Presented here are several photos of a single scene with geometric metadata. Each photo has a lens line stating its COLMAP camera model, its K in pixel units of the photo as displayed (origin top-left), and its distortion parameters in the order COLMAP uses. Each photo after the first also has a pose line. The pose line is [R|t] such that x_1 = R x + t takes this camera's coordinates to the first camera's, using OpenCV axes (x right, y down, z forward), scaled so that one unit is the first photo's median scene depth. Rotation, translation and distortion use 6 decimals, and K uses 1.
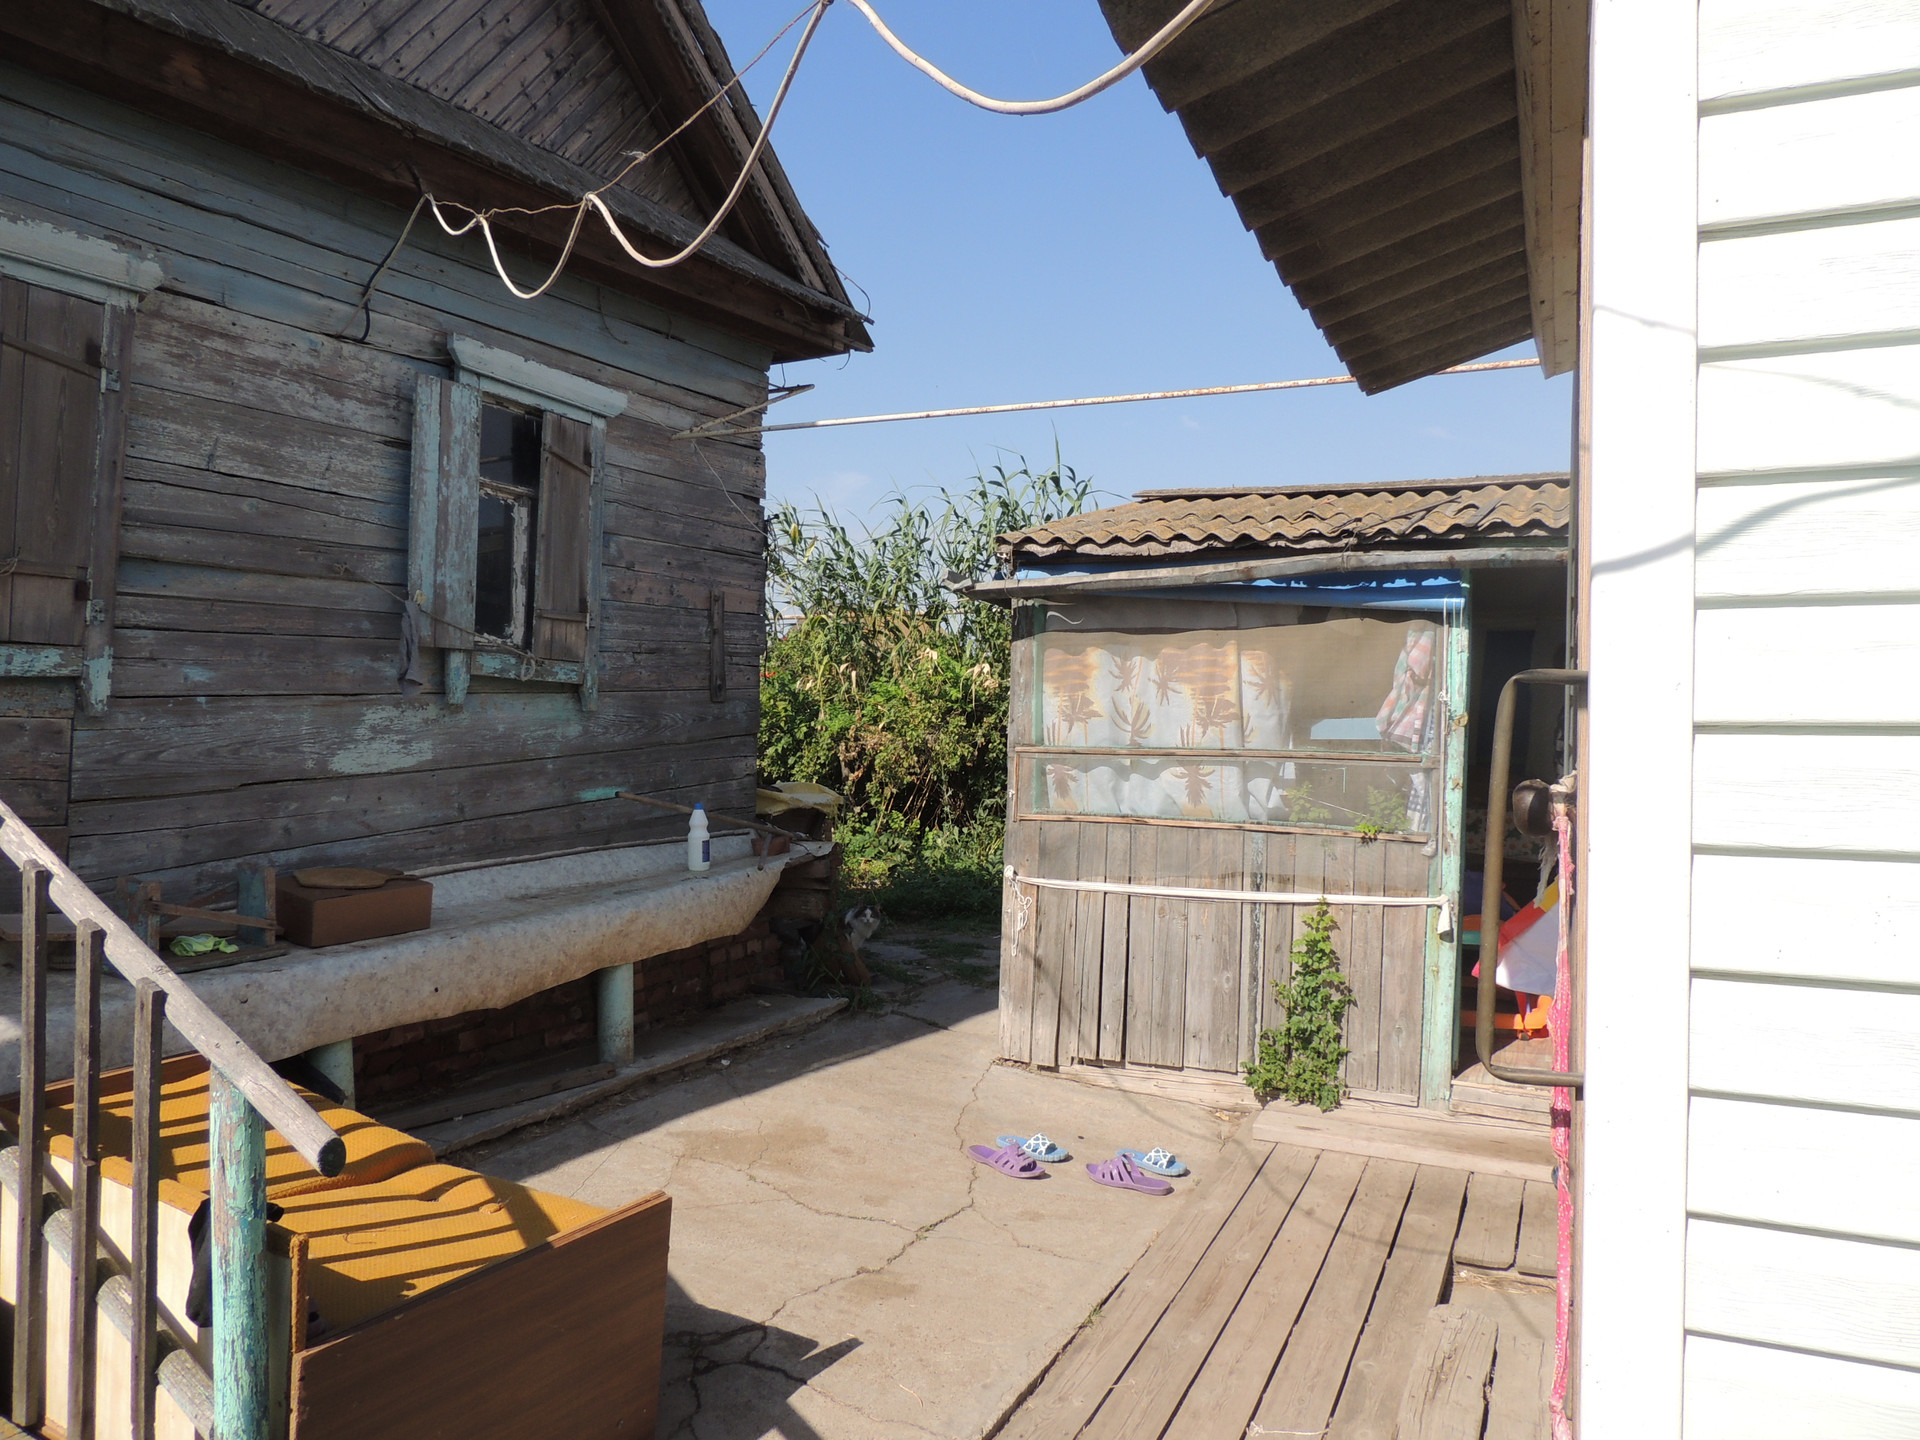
lens RADIAL K [[1350.3, 0, 973.5], [0, 1350.3, 725.6], [0, 0, 1]] dist [-0.027945, 0.005079]
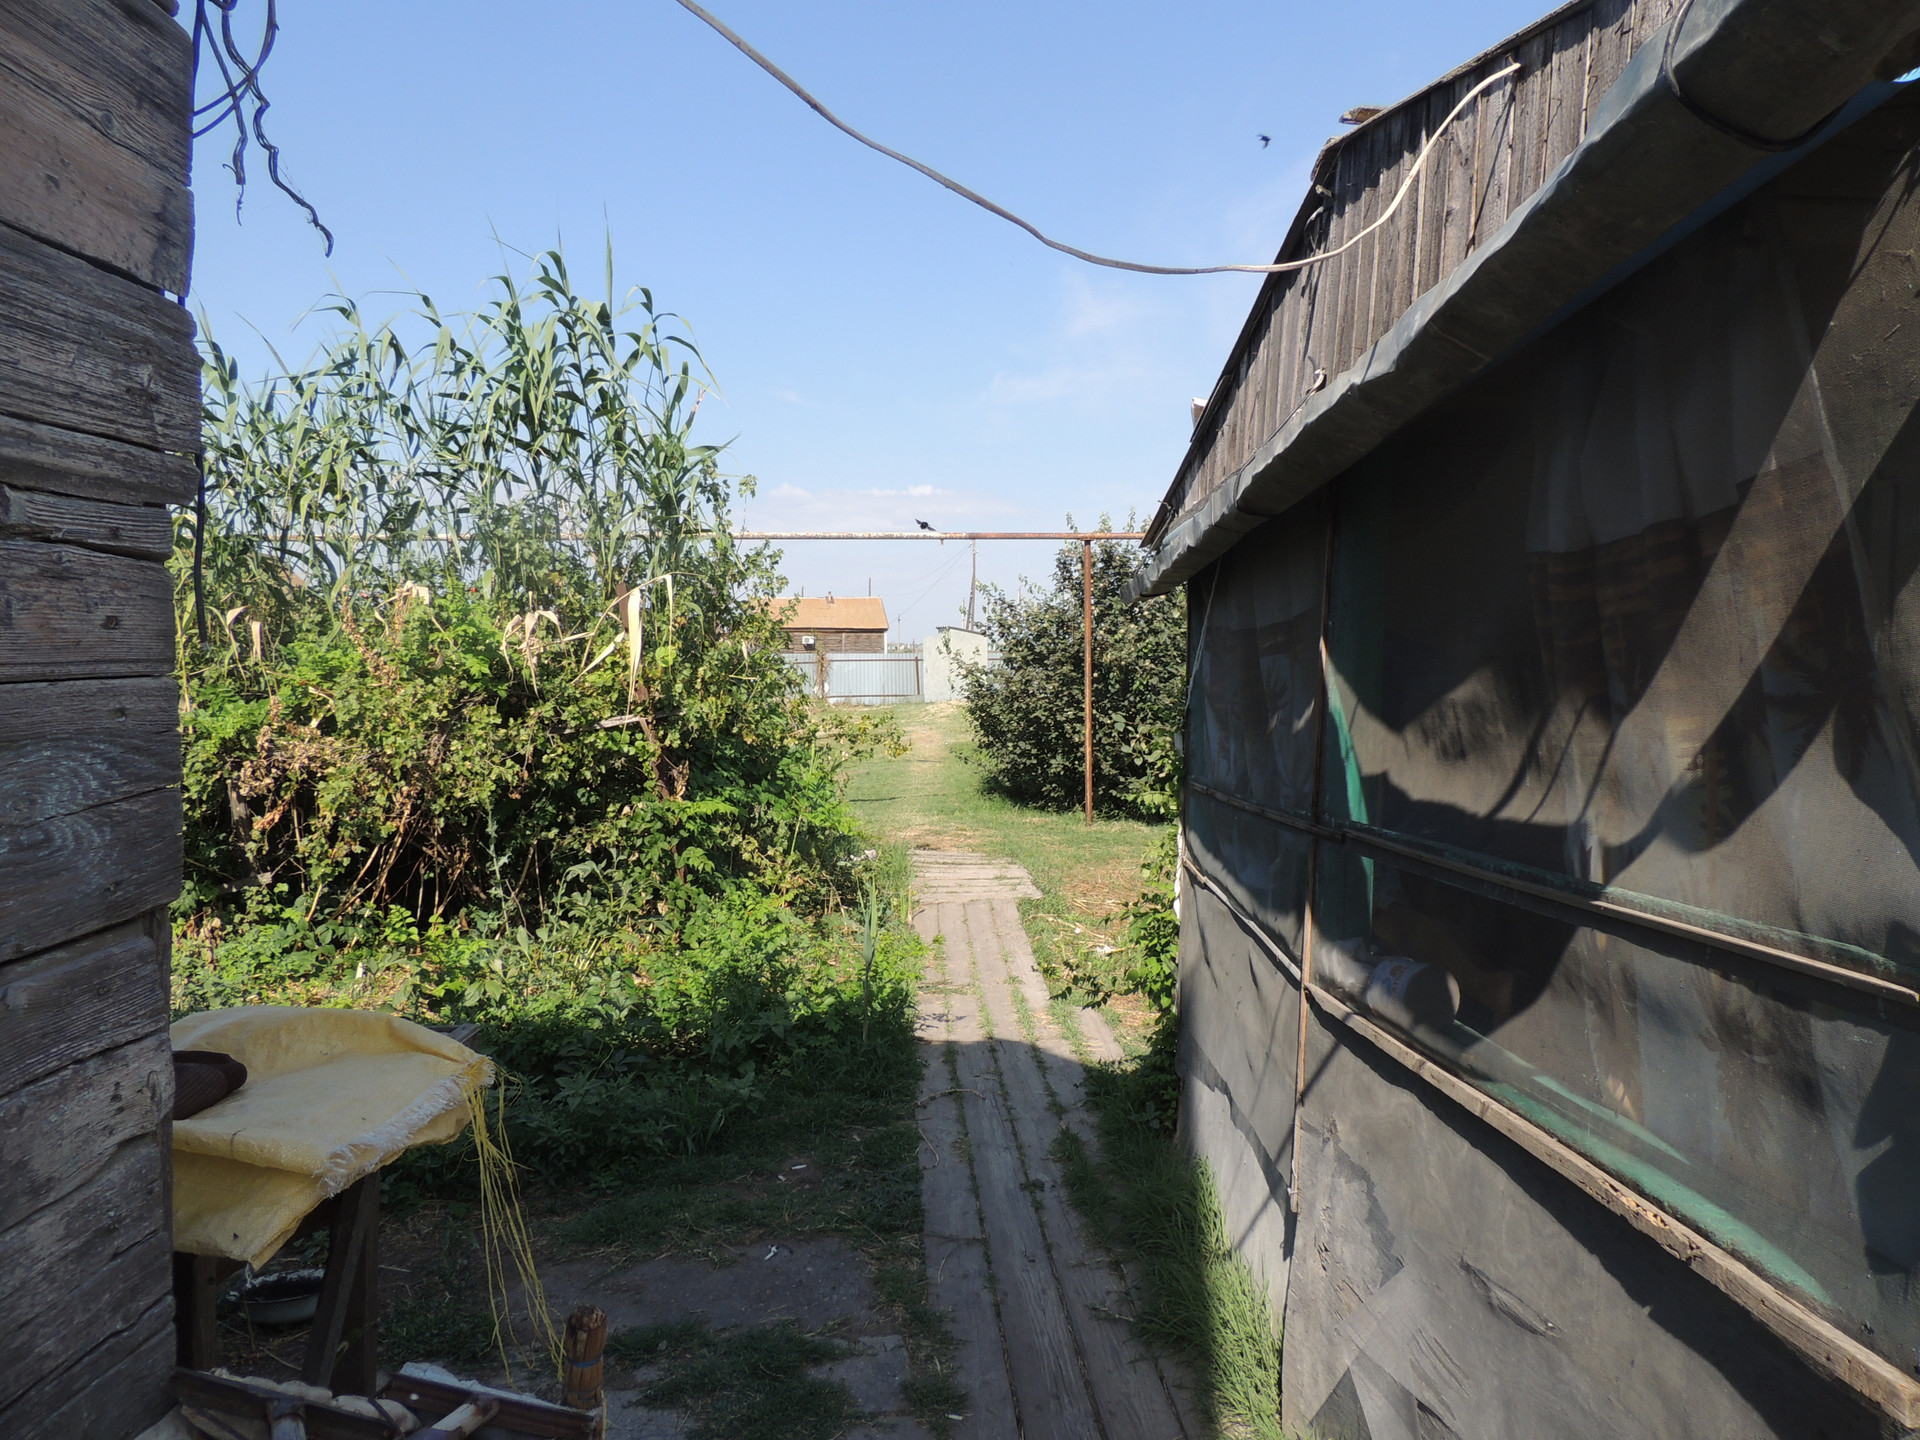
lens RADIAL K [[1350.3, 0, 955.8], [0, 1350.3, 726.0], [0, 0, 1]] dist [-0.027945, 0.005079]
pose [[0.895533, -0.026110, 0.444229, -0.078775], [0.012582, 0.999364, 0.033374, -0.014336], [-0.444818, -0.024298, 0.895292, 0.411735]]
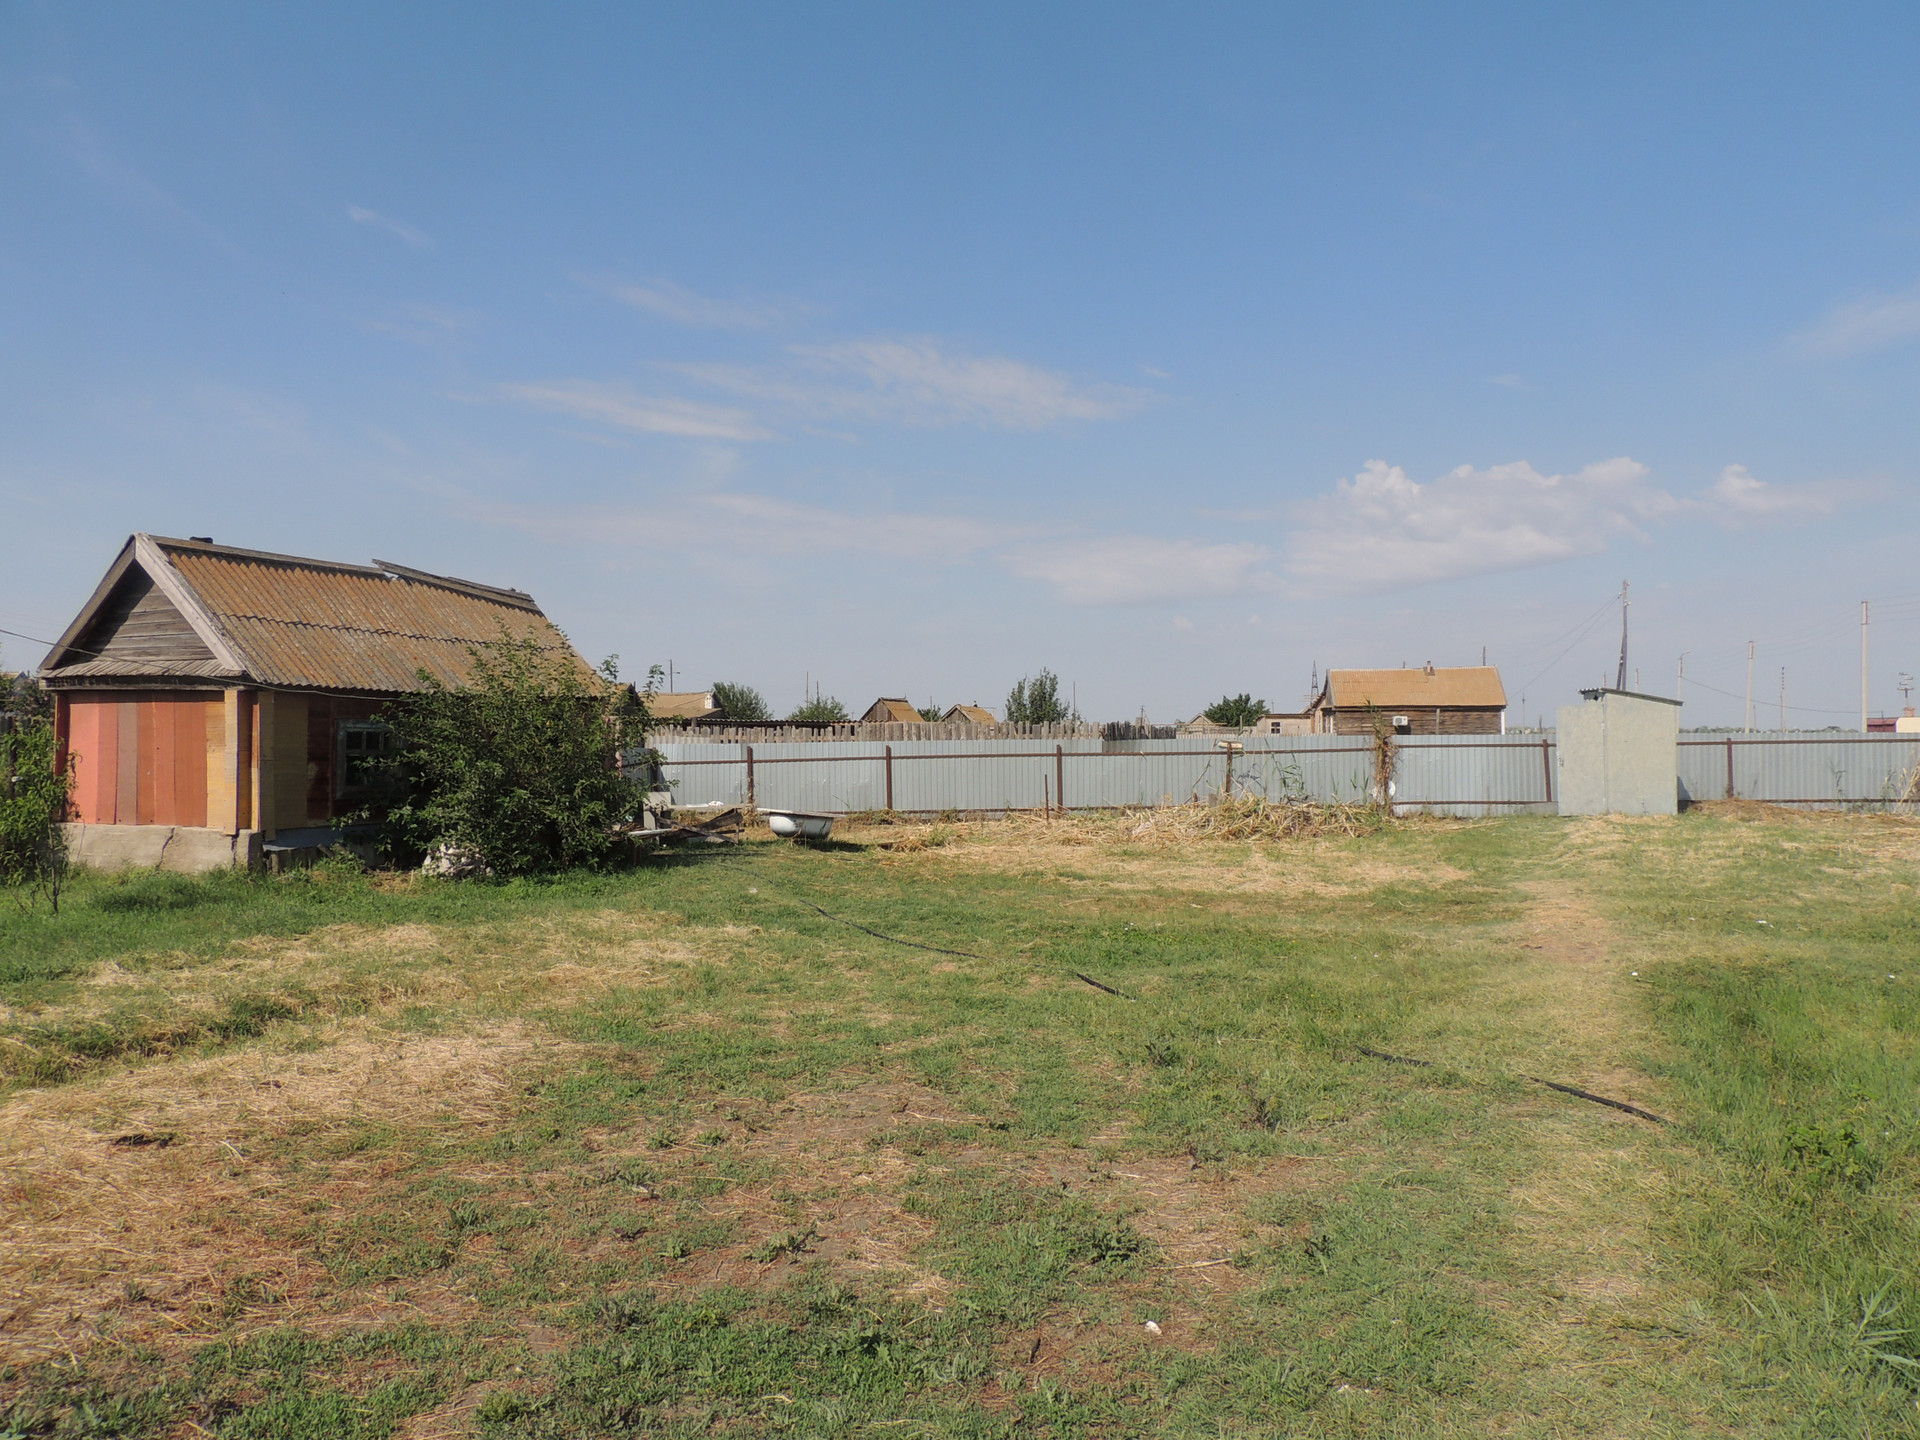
lens RADIAL K [[1350.3, 0, 965.2], [0, 1350.3, 727.7], [0, 0, 1]] dist [-0.027945, 0.005079]
pose [[0.999668, -0.005378, 0.025189, 0.393630], [0.006208, 0.999436, -0.032989, -0.032366], [-0.024997, 0.033135, 0.999138, 1.436883]]
